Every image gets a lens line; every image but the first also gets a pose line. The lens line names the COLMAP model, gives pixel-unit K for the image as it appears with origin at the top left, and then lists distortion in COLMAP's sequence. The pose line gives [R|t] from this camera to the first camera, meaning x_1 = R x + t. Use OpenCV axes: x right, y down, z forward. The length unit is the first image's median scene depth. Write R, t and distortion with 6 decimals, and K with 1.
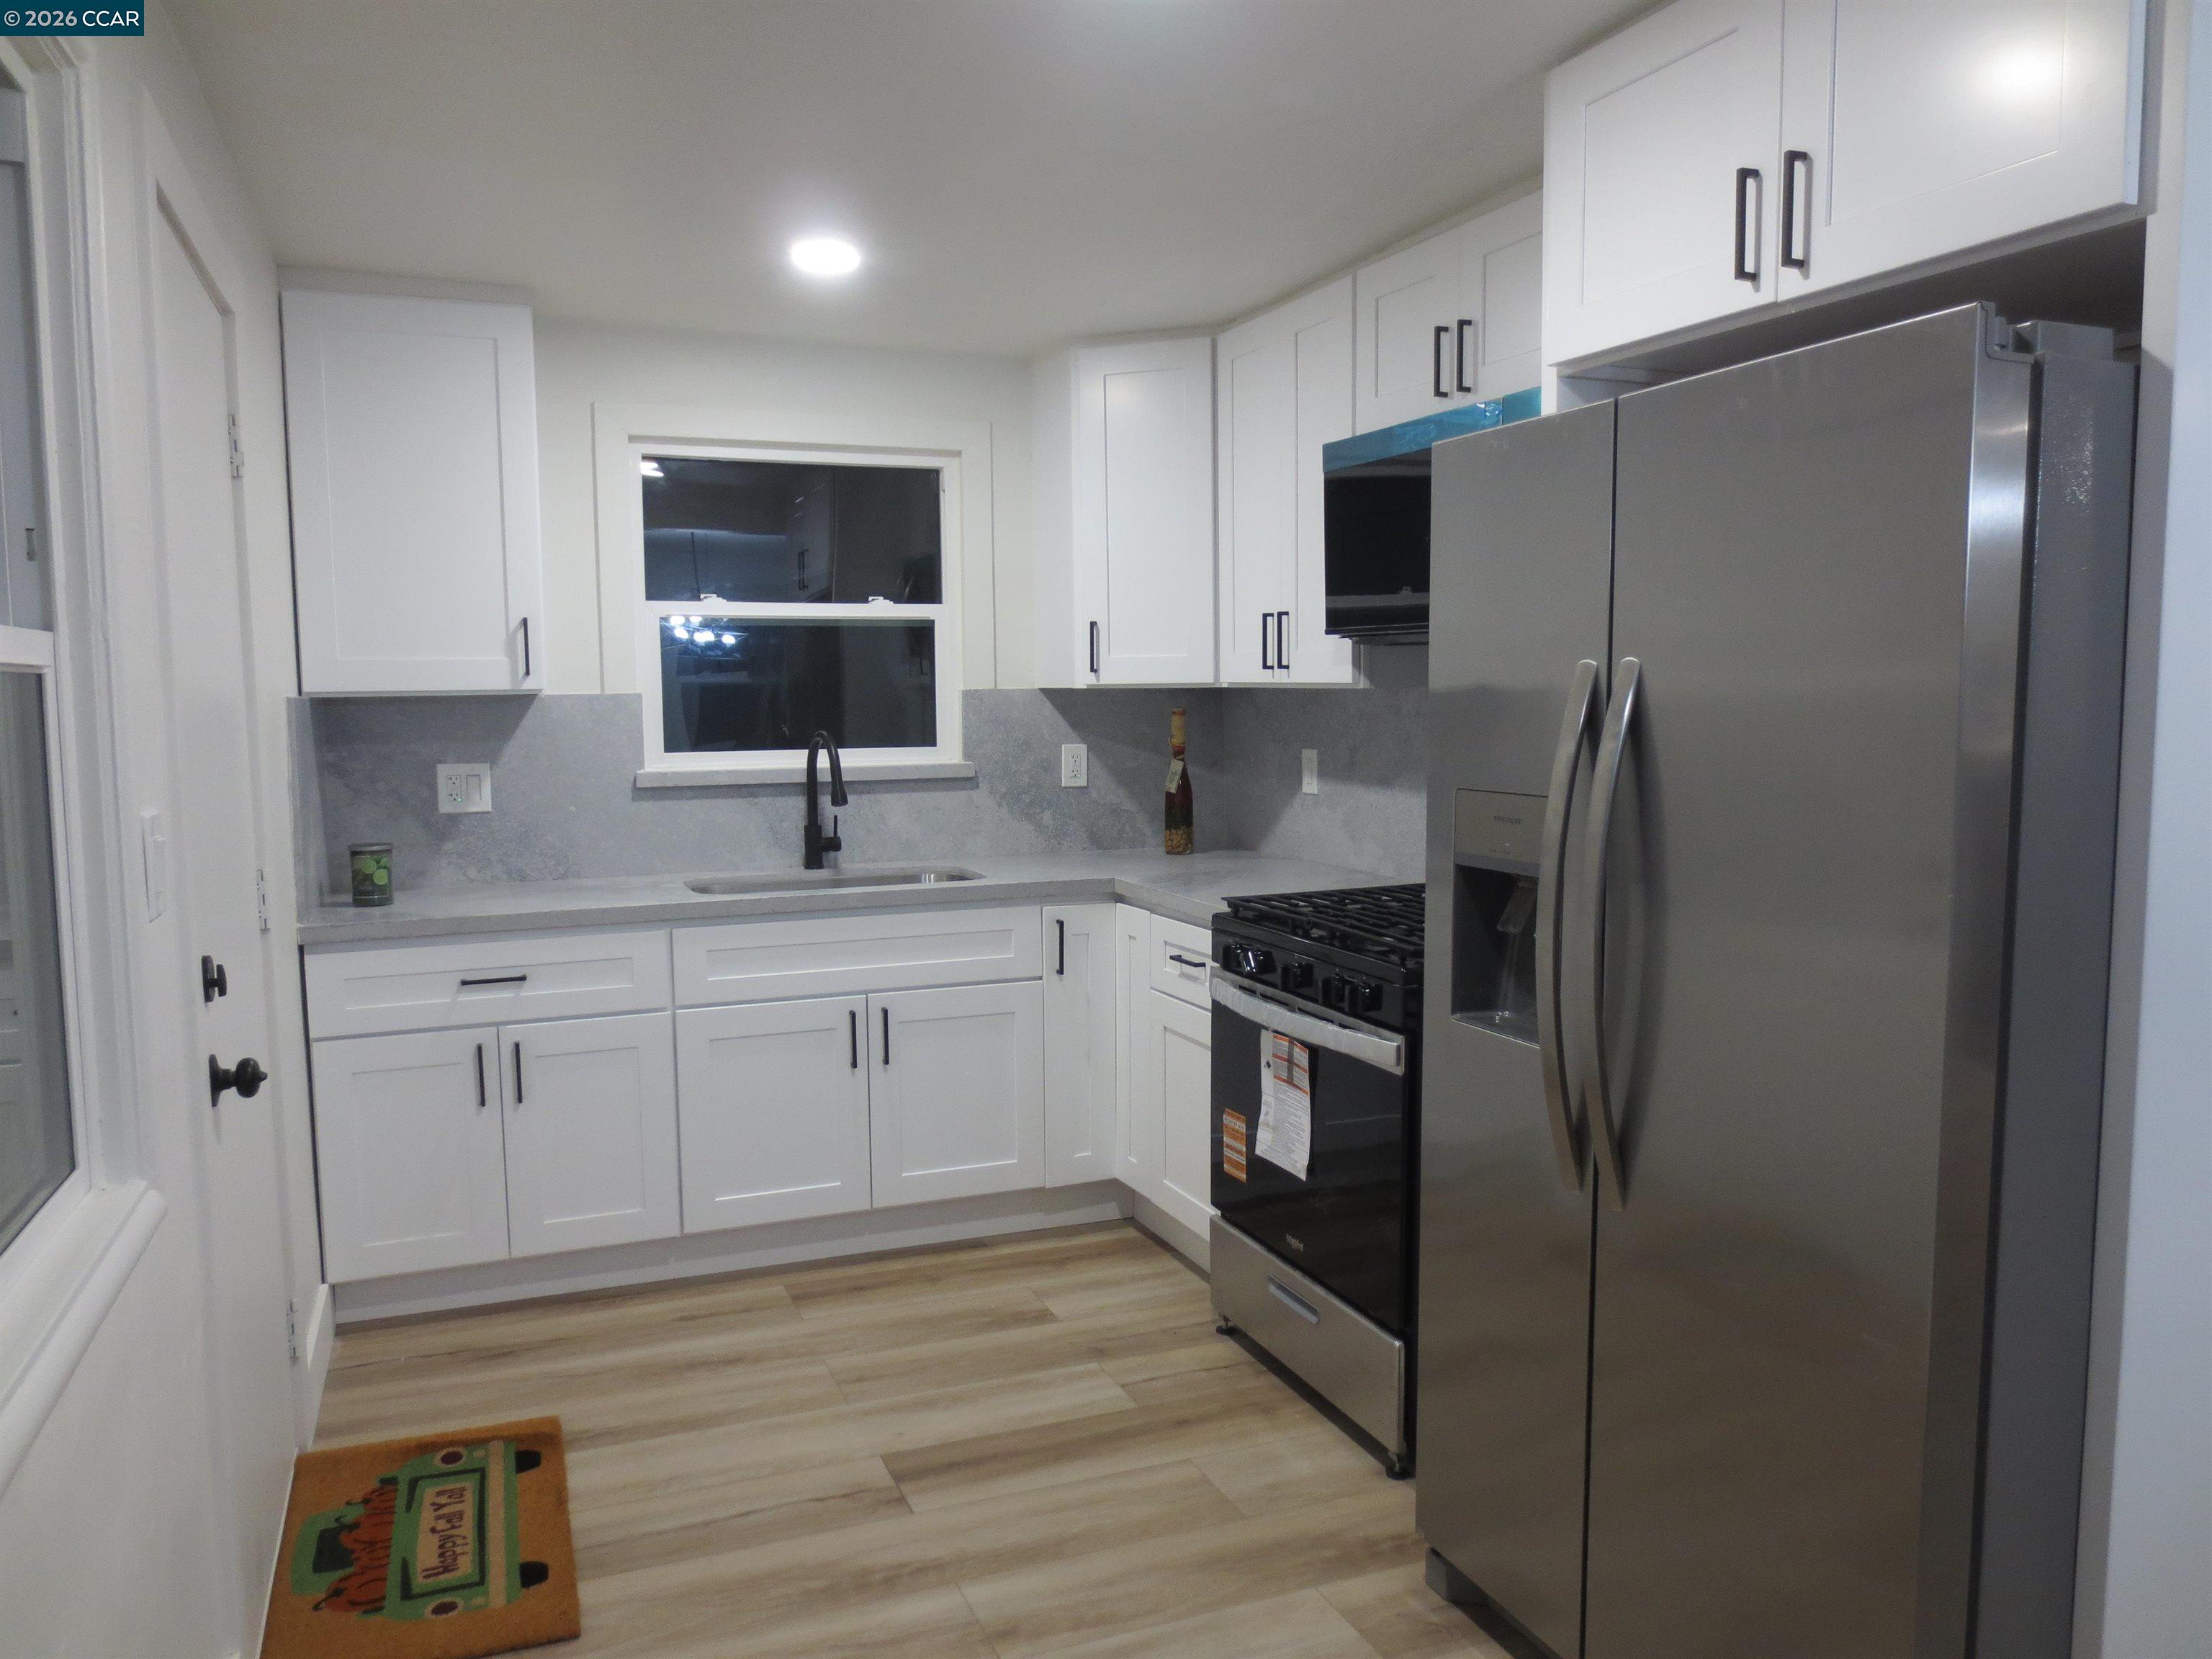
lens RADIAL K [[1582.8, 0, 1104.4], [0, 1582.8, 829.8], [0, 0, 1]] dist [-0.017103, 0.005645]
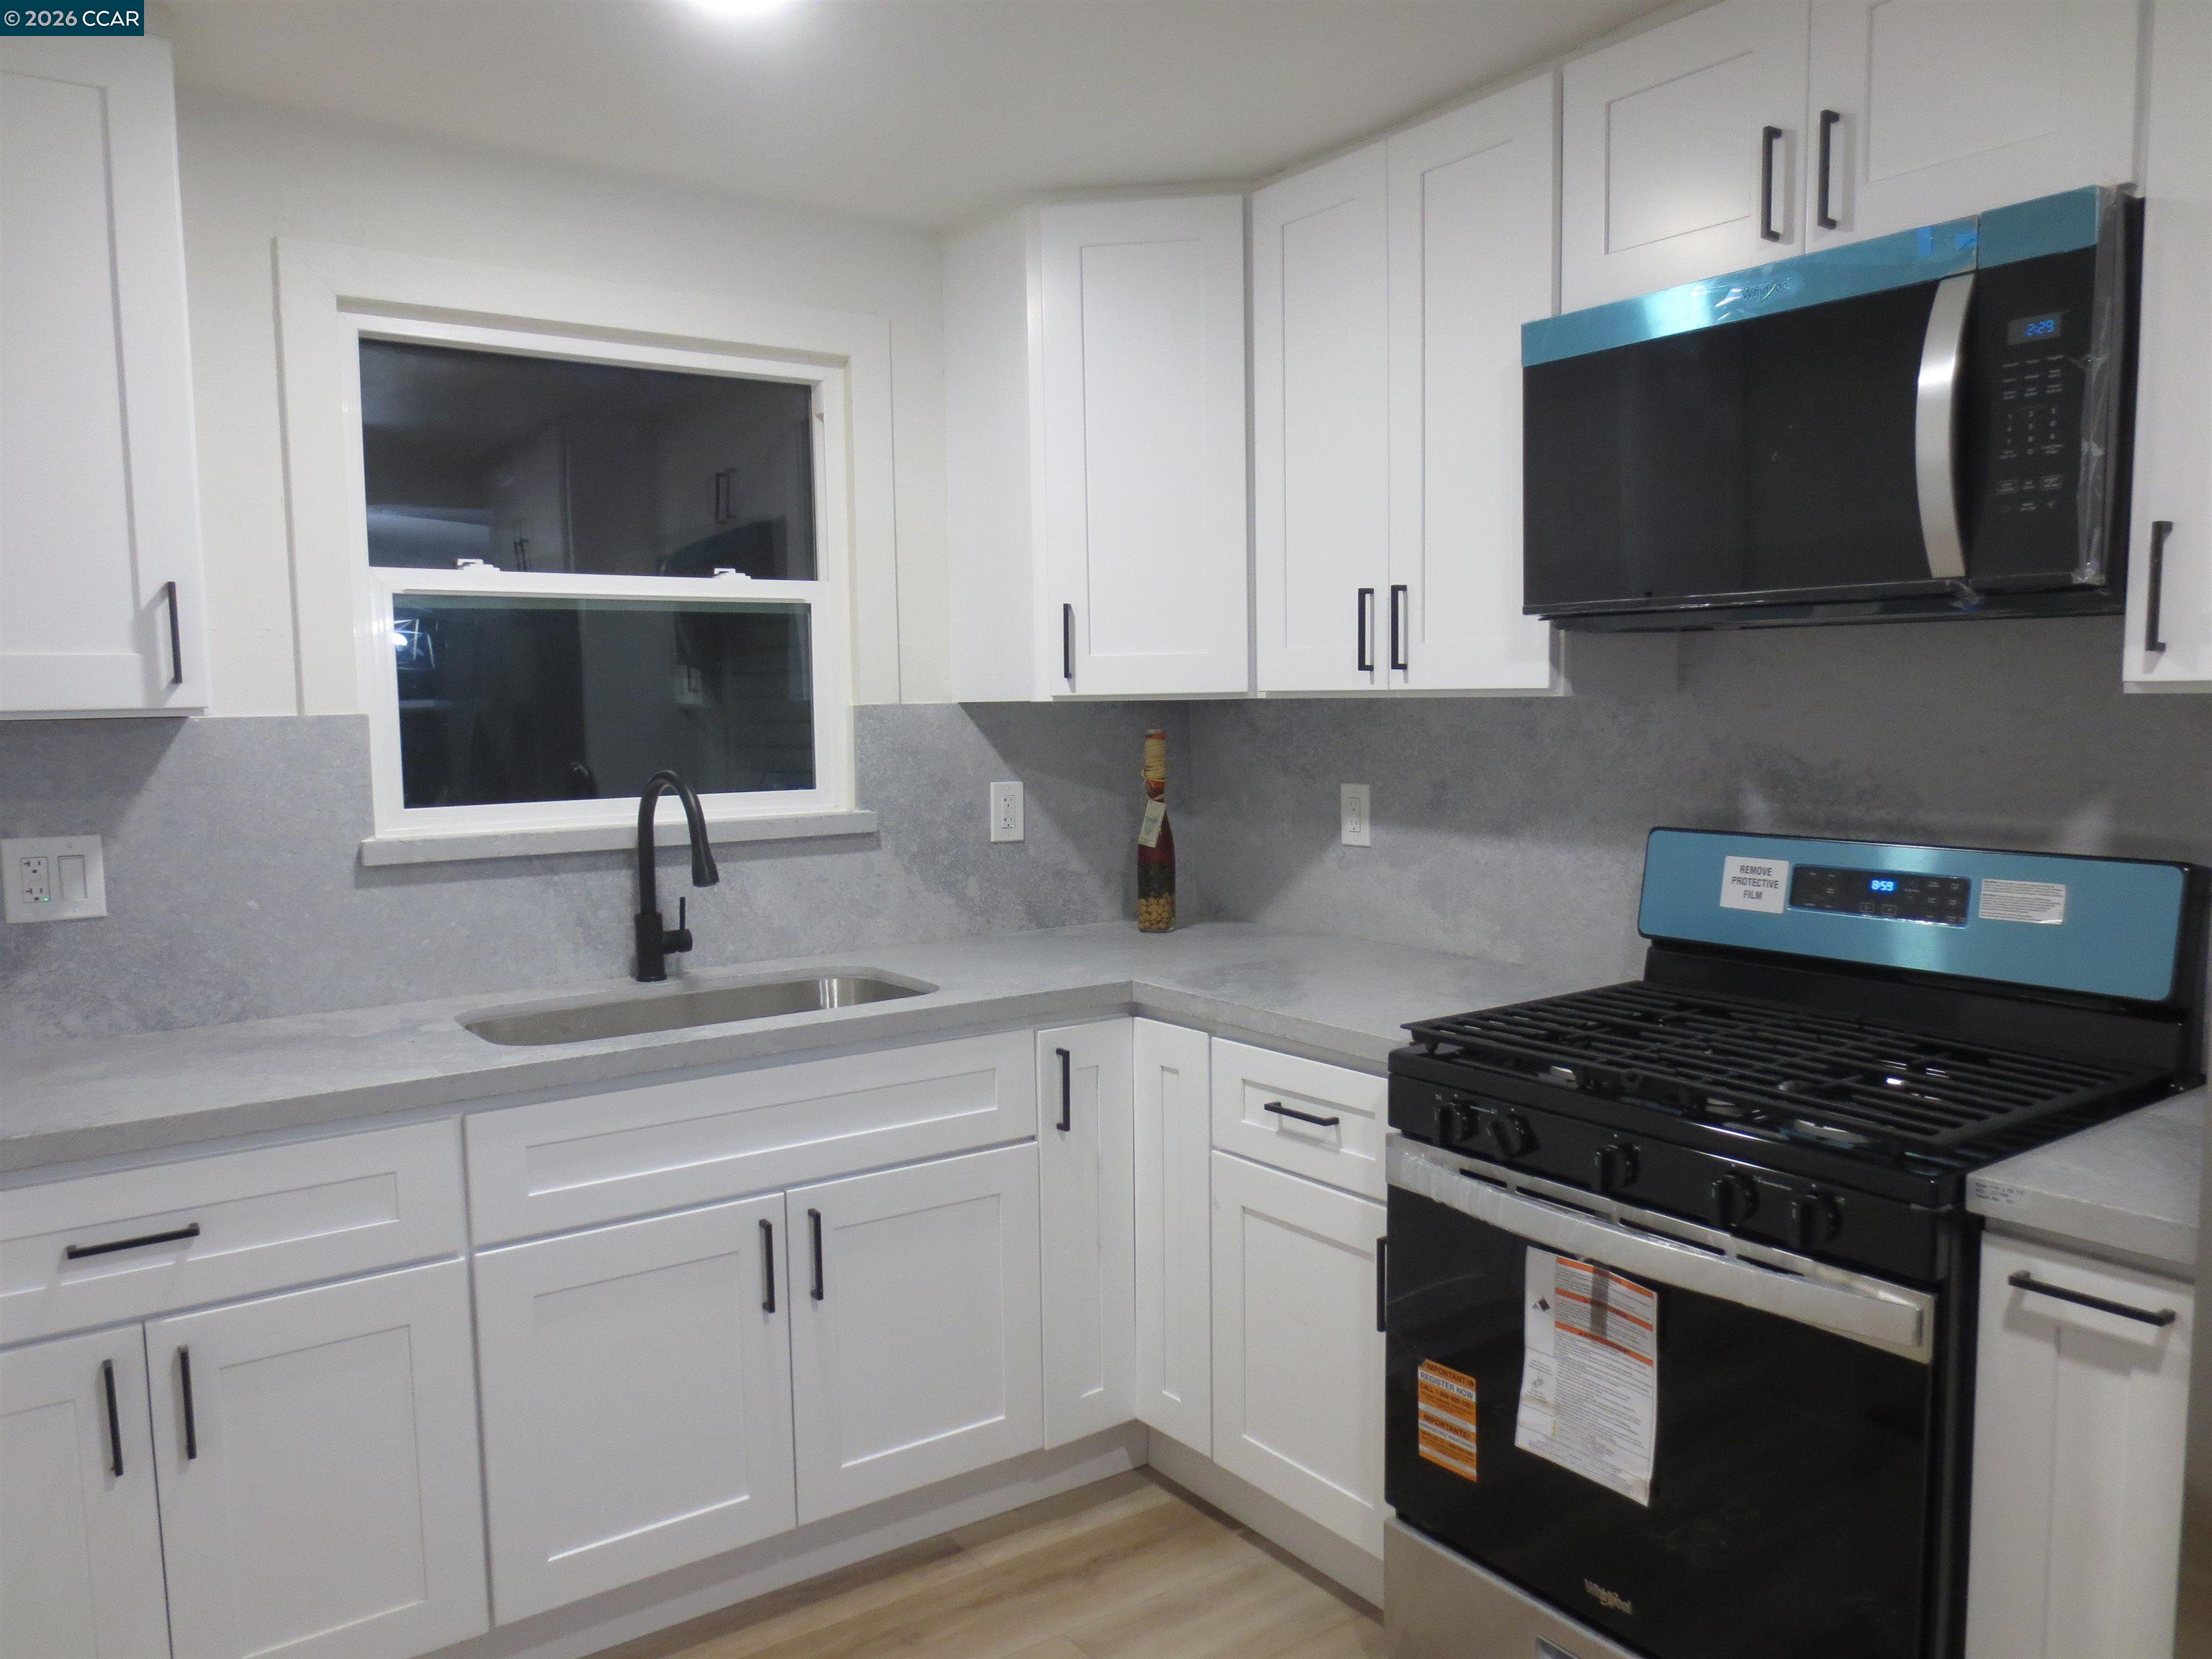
lens RADIAL K [[1582.8, 0, 1106.4], [0, 1582.8, 834.5], [0, 0, 1]] dist [-0.017103, 0.005645]
pose [[0.974842, -0.024808, 0.221511, -0.155065], [0.027055, 0.999609, -0.007117, -0.027861], [-0.221248, 0.012931, 0.975132, 0.347354]]
